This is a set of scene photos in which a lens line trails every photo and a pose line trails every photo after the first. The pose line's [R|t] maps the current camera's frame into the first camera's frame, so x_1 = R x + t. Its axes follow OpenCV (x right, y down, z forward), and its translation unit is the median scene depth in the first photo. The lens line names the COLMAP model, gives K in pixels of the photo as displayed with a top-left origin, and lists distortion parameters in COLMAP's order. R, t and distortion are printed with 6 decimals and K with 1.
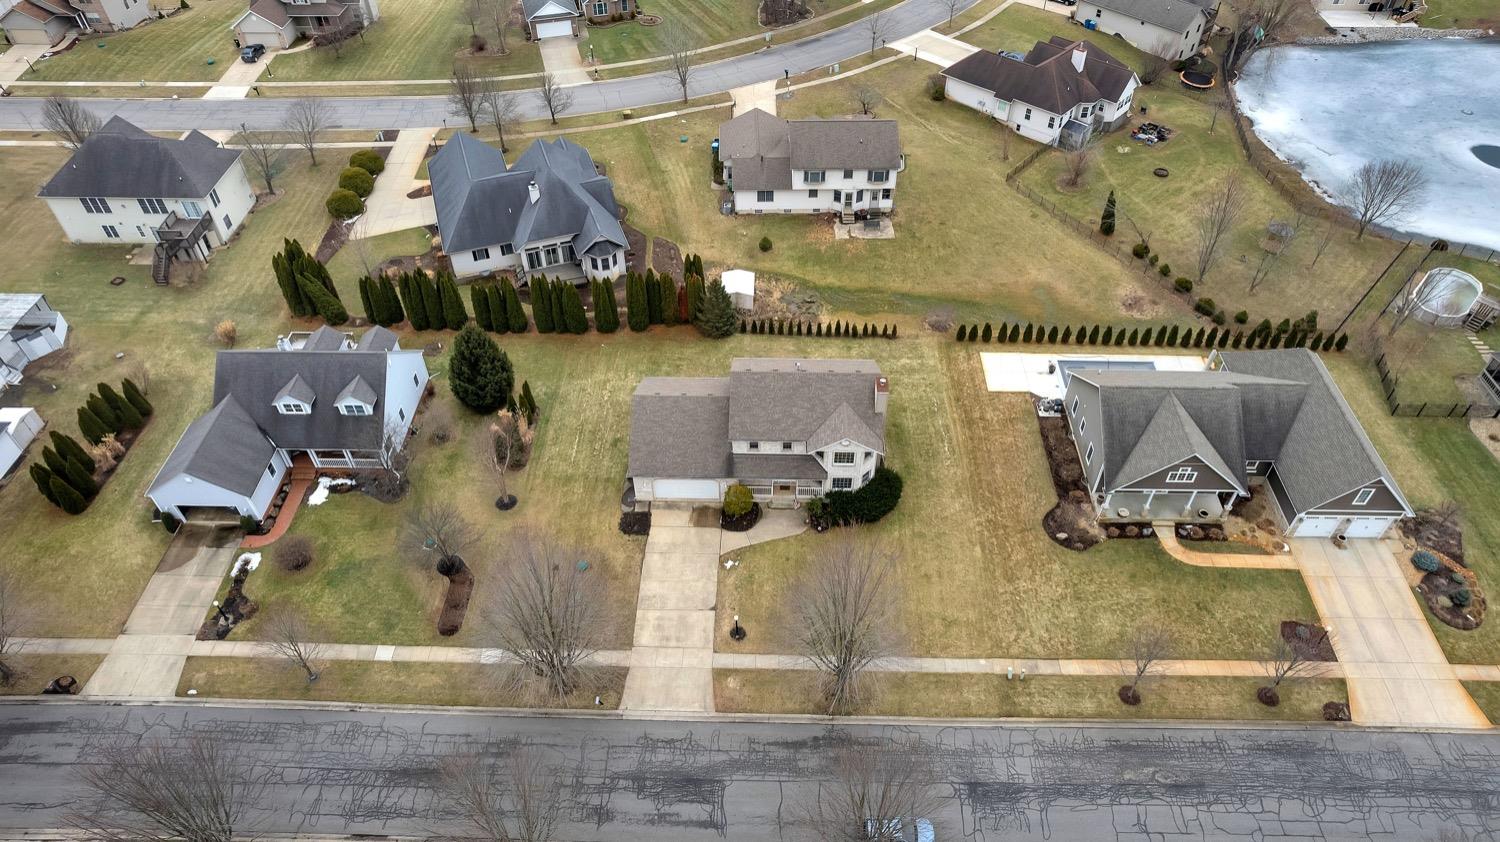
lens RADIAL K [[969.2, 0, 754.1], [0, 969.2, 418.9], [0, 0, 1]] dist [-0.039284, 0.014224]
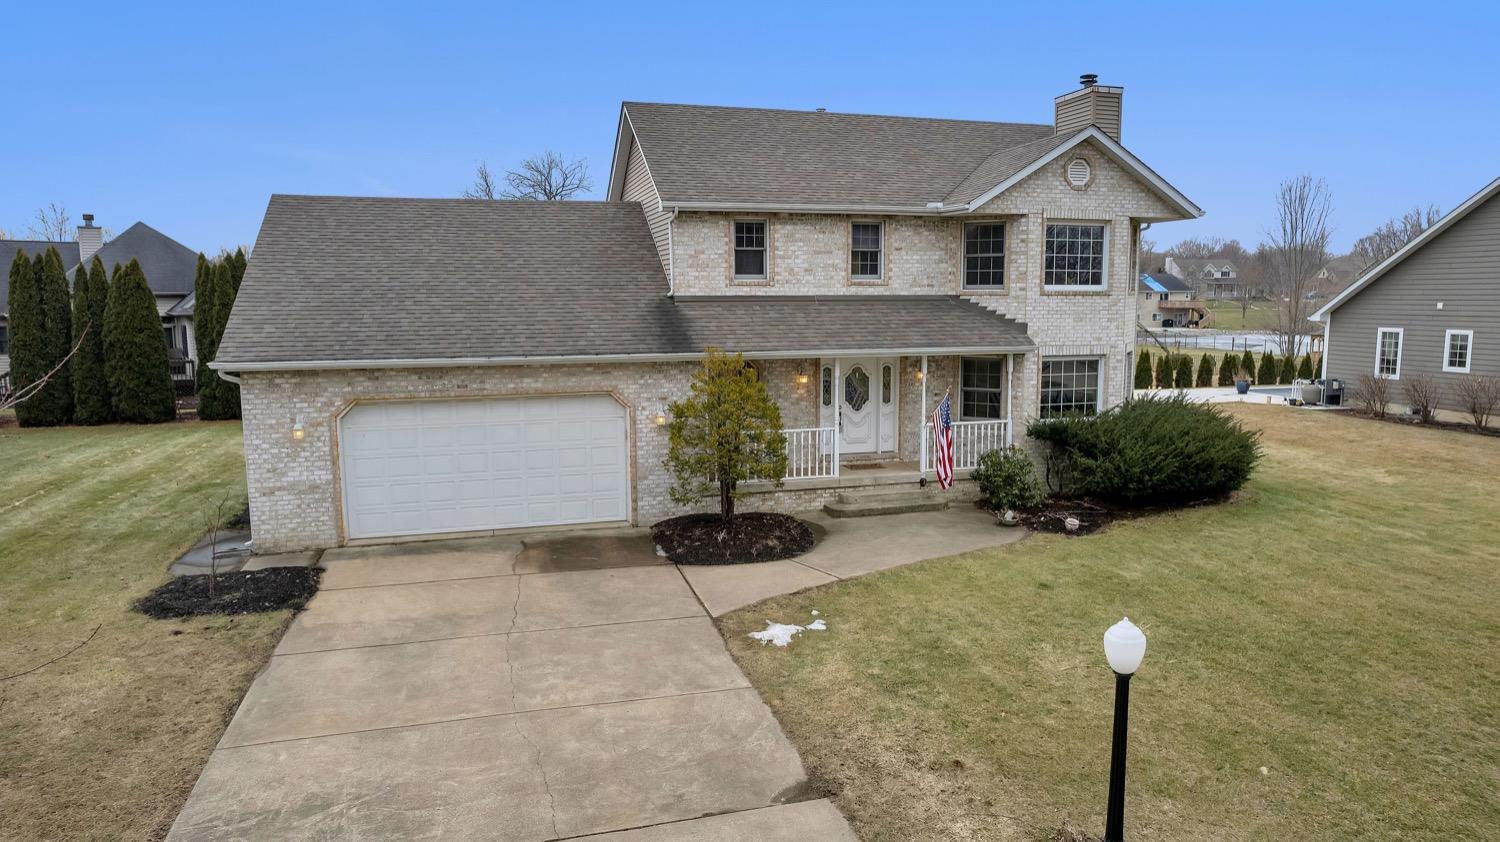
lens RADIAL K [[969.2, 0, 745.0], [0, 969.2, 421.6], [0, 0, 1]] dist [-0.039284, 0.014224]
pose [[0.957162, -0.045181, 0.286006, -0.080304], [0.207843, 0.794920, -0.570003, 0.217676], [-0.201599, 0.605030, 0.770257, 0.835379]]
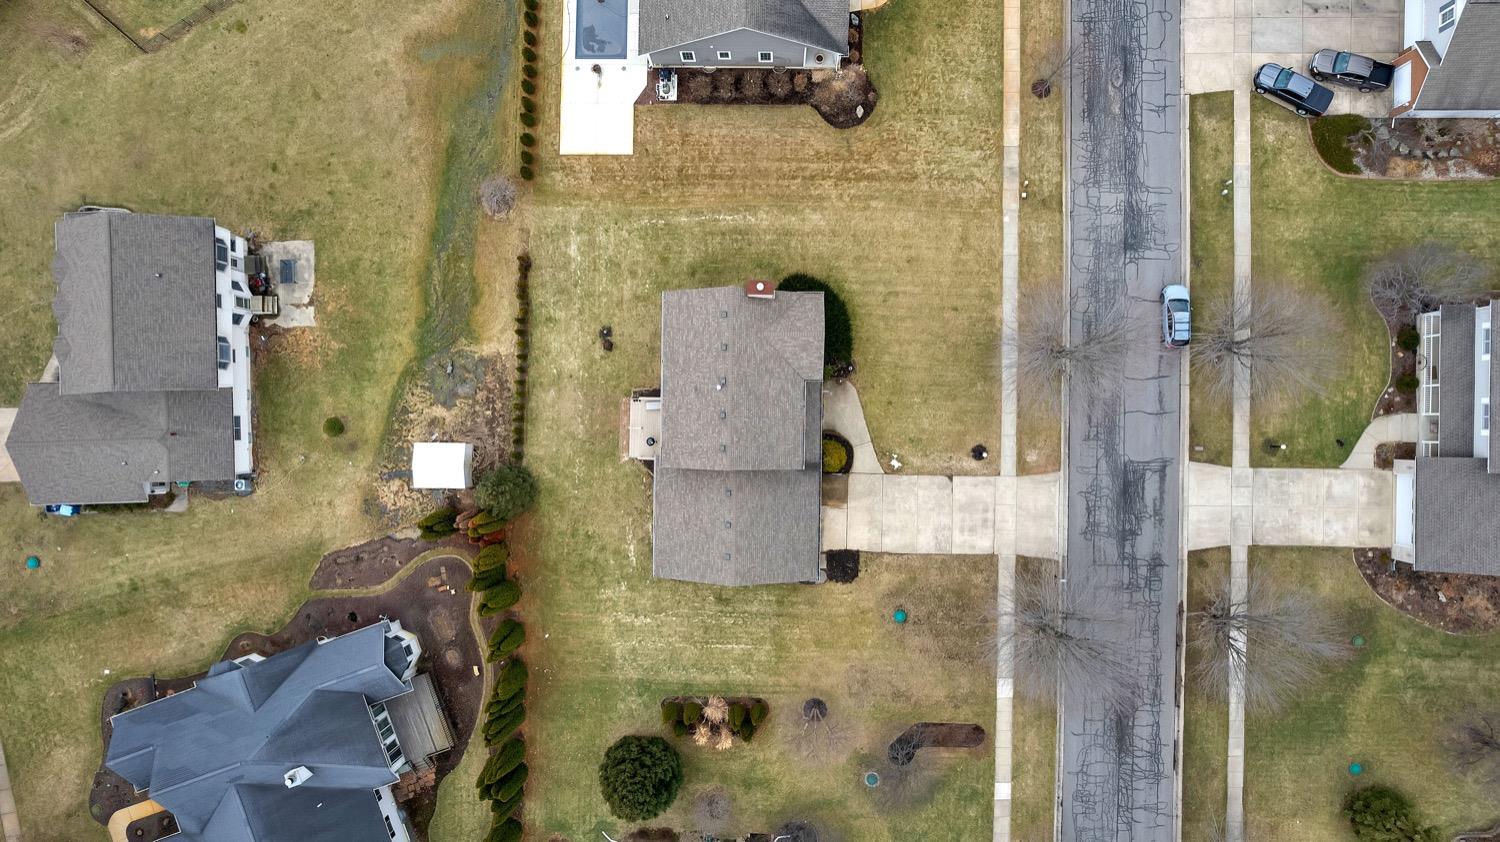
lens RADIAL K [[969.2, 0, 750.5], [0, 969.2, 429.9], [0, 0, 1]] dist [-0.039284, 0.014224]
pose [[-0.010862, -0.999941, 0.000601, 0.008938], [0.712523, -0.007318, 0.701610, -0.626230], [-0.701564, 0.008049, 0.712561, 0.410556]]
